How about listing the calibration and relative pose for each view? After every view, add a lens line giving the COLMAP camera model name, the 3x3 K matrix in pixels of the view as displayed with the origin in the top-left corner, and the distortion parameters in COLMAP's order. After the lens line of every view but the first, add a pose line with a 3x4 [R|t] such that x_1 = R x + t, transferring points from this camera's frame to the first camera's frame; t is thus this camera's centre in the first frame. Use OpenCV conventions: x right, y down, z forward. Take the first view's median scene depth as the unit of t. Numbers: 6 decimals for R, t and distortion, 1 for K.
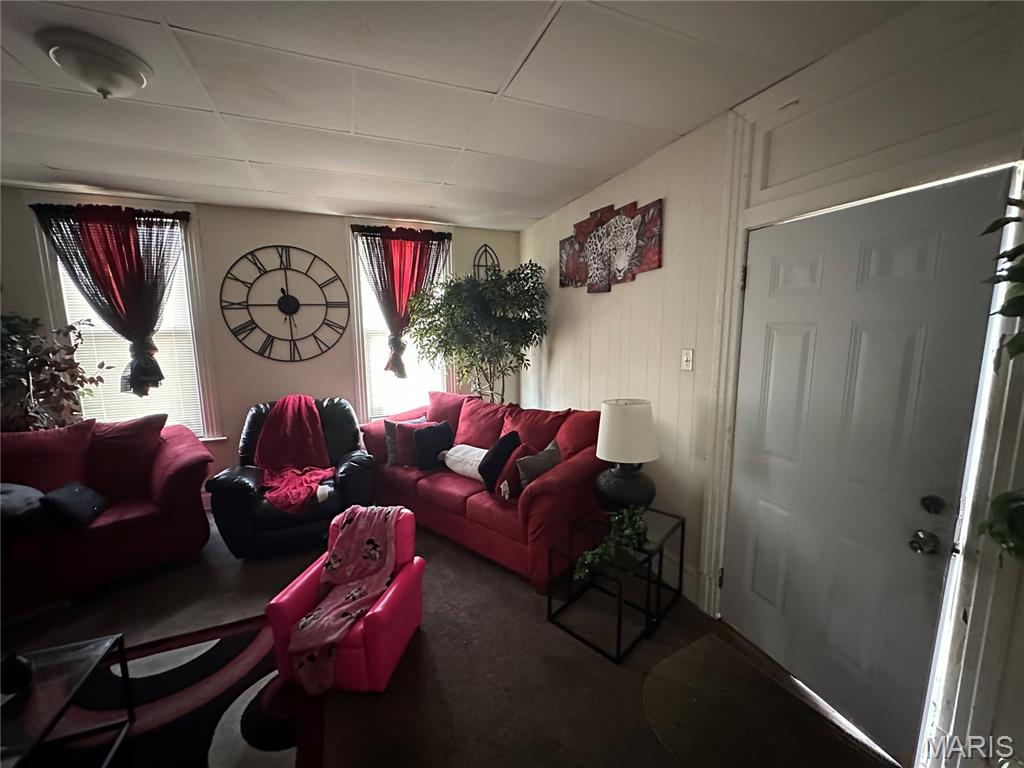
lens RADIAL K [[409.0, 0, 513.6], [0, 409.0, 383.9], [0, 0, 1]] dist [-0.003123, 0.000373]
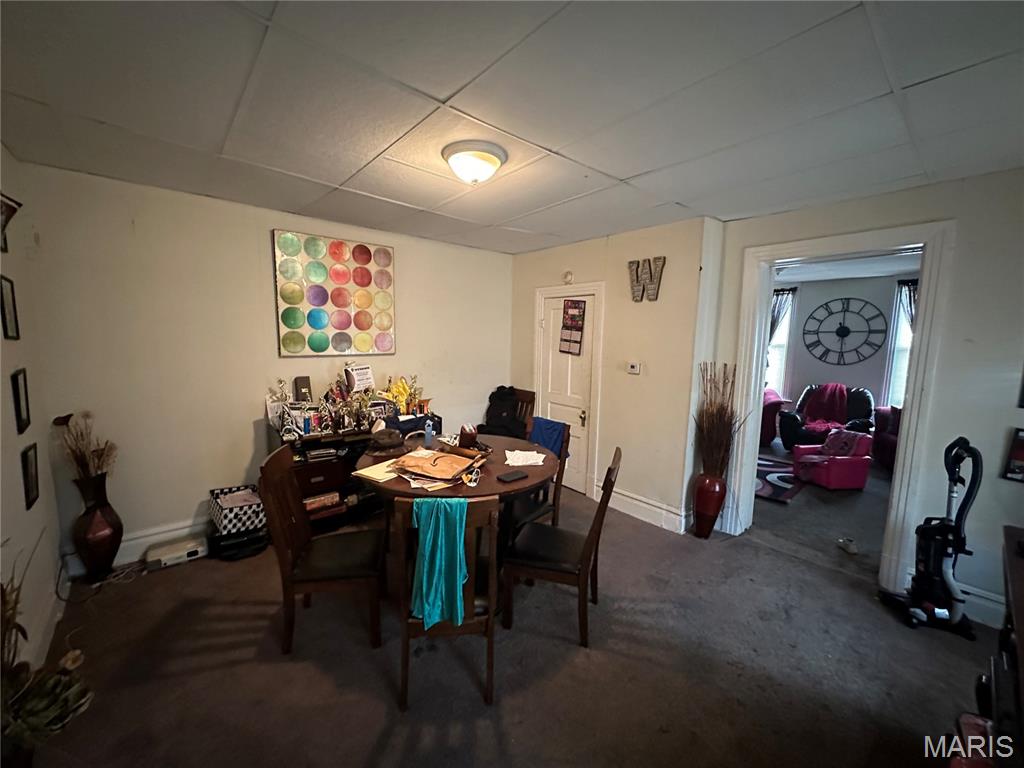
lens RADIAL K [[409.0, 0, 512.1], [0, 409.0, 386.8], [0, 0, 1]] dist [-0.003123, 0.000373]
pose [[0.323195, 0.128634, -0.937549, 0.704801], [-0.150398, 0.985109, 0.083313, 0.111614], [0.934305, 0.114079, 0.337728, -0.940195]]
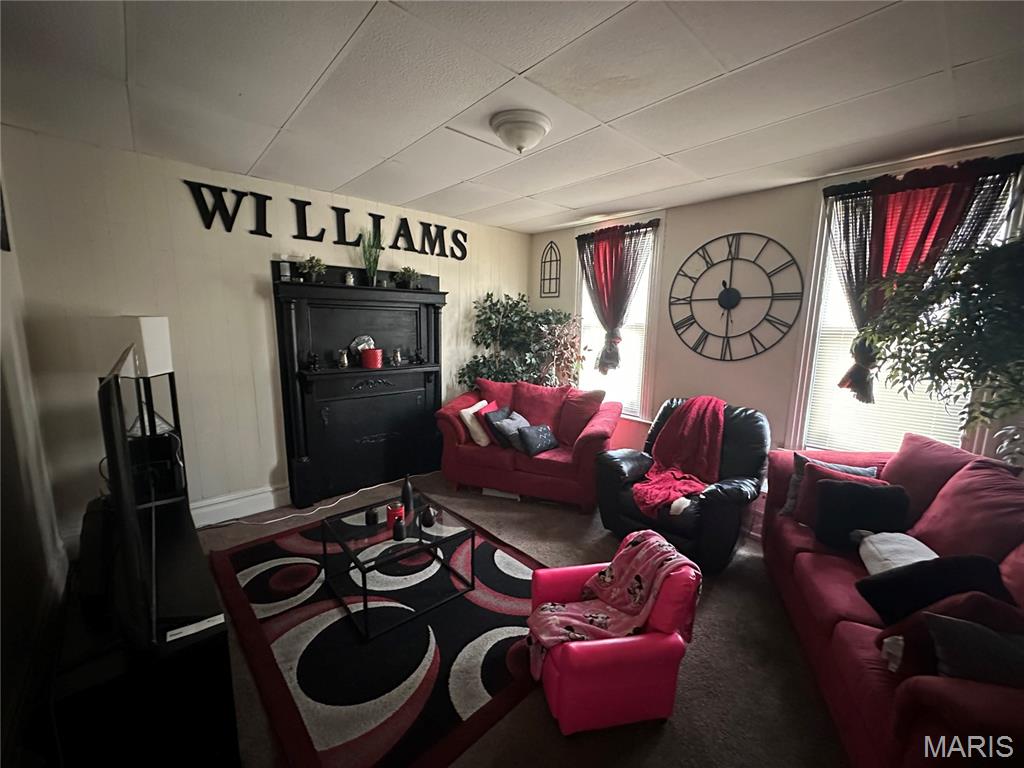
lens RADIAL K [[409.0, 0, 511.4], [0, 409.0, 383.8], [0, 0, 1]] dist [-0.003123, 0.000373]
pose [[0.338054, 0.159123, -0.927577, 0.179745], [-0.146651, 0.982470, 0.115093, -0.043846], [0.929631, 0.097122, 0.355463, 0.263675]]
